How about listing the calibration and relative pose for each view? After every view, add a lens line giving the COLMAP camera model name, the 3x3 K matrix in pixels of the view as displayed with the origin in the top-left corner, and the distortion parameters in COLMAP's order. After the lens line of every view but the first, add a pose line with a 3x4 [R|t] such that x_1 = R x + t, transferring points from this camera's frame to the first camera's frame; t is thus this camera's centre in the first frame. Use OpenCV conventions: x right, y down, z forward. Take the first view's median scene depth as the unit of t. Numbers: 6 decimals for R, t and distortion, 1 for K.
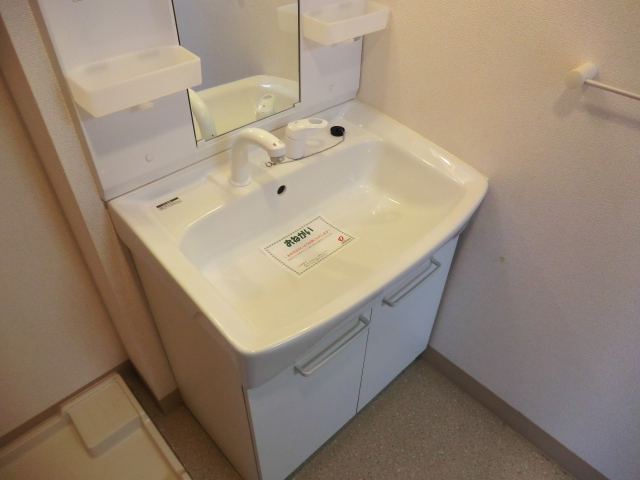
lens RADIAL K [[462.4, 0, 320.0], [0, 462.4, 240.0], [0, 0, 1]] dist [-0.093612, 0.092389]
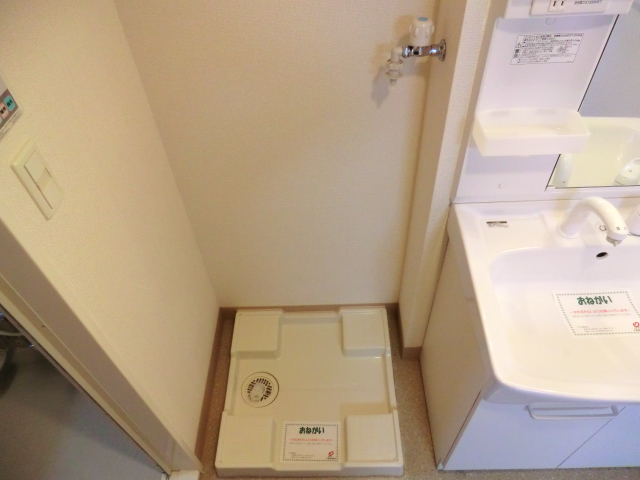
lens RADIAL K [[462.4, 0, 320.0], [0, 462.4, 240.0], [0, 0, 1]] dist [-0.093612, 0.092389]
pose [[0.729649, 0.468488, -0.498127, -0.057990], [-0.407709, 0.882853, 0.233117, -0.122475], [0.548986, 0.032998, 0.835180, -0.204534]]
